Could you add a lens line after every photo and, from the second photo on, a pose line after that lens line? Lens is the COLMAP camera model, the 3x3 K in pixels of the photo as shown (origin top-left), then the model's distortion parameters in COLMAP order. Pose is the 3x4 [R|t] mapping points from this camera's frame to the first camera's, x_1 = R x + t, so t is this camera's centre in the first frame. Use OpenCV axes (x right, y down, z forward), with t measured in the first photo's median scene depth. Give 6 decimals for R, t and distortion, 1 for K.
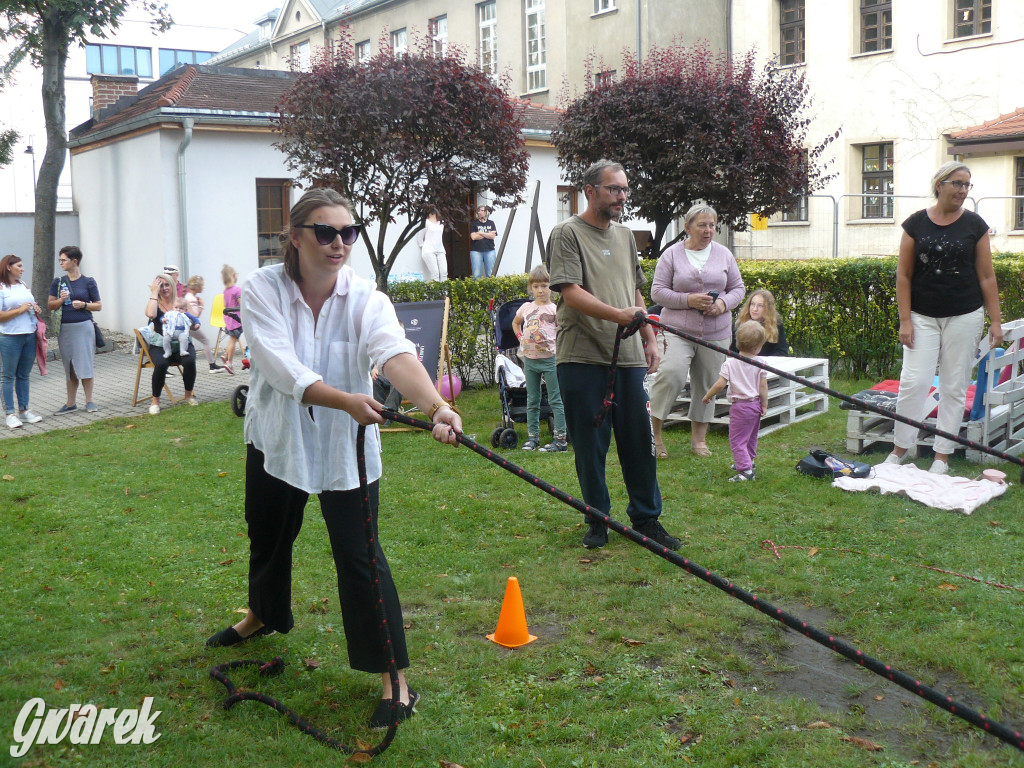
lens RADIAL K [[1101.1, 0, 517.9], [0, 1101.1, 394.5], [0, 0, 1]] dist [-0.188119, 0.218621]
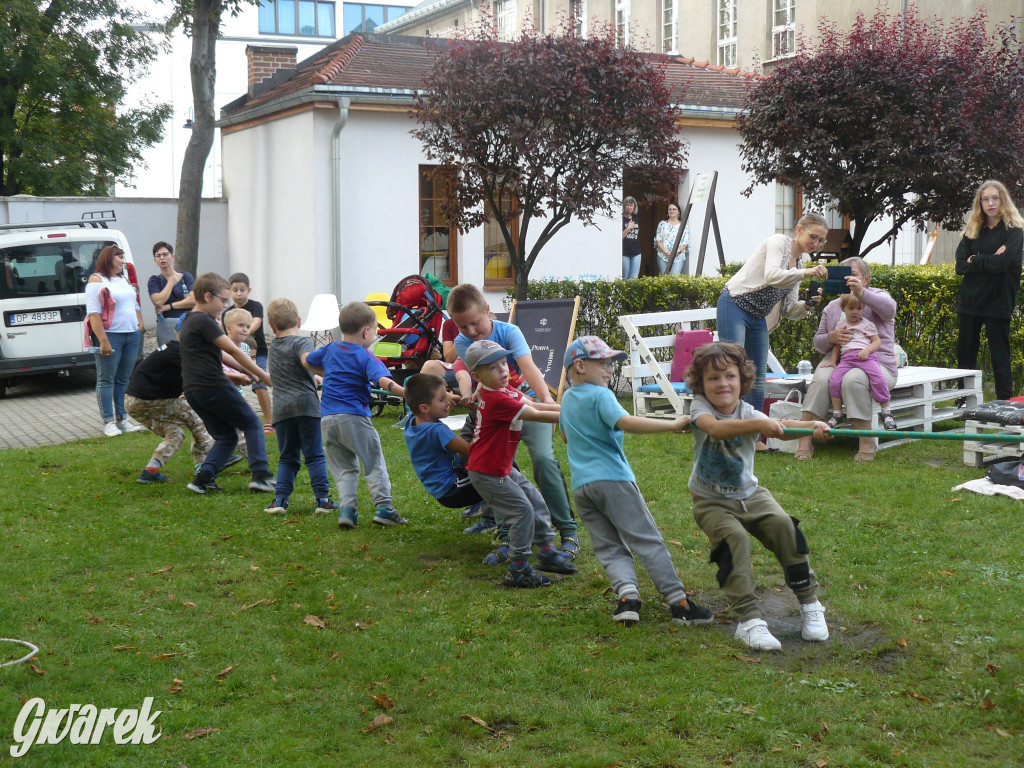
lens RADIAL K [[1398.4, 0, 511.9], [0, 1398.4, 390.3], [0, 0, 1]] dist [-0.098659, 0.410677]
pose [[0.979734, 0.033236, -0.197527, 0.083030], [-0.039794, 0.998778, -0.029321, 0.020549], [0.196312, 0.036587, 0.979859, -0.128811]]
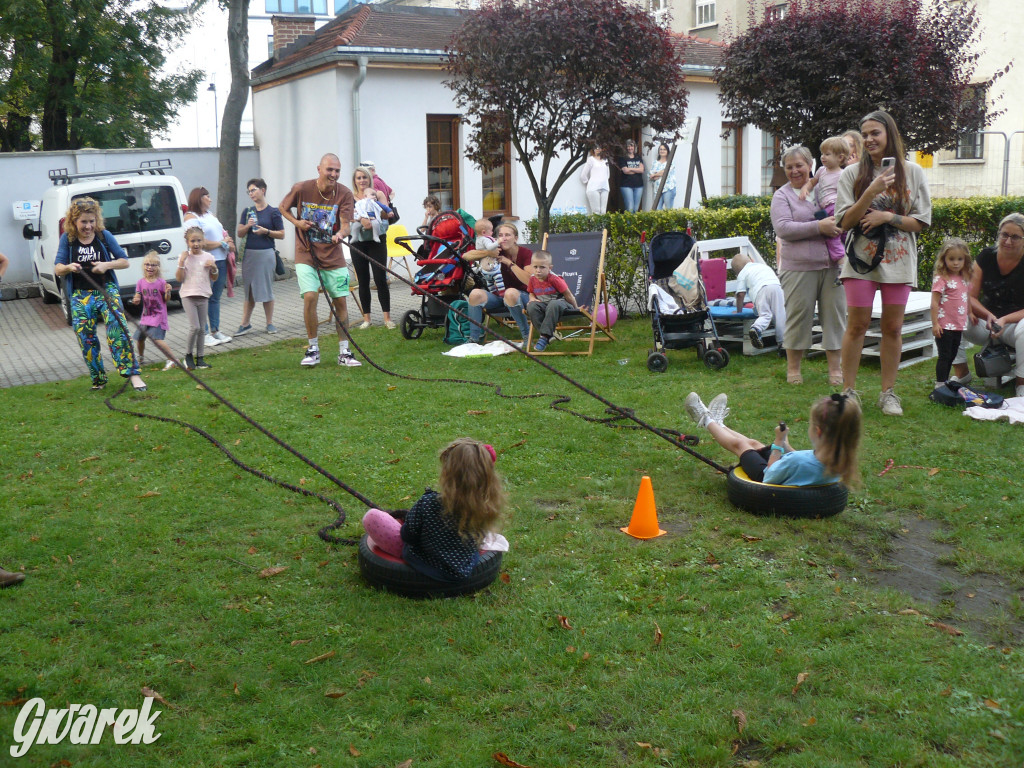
lens RADIAL K [[1100.6, 0, 511.6], [0, 1100.6, 394.3], [0, 0, 1]] dist [-0.189906, 0.223098]
pose [[0.987582, 0.030485, -0.154118, 0.009064], [-0.021527, 0.997998, 0.059464, 0.005951], [0.155622, -0.055408, 0.986261, -0.036429]]
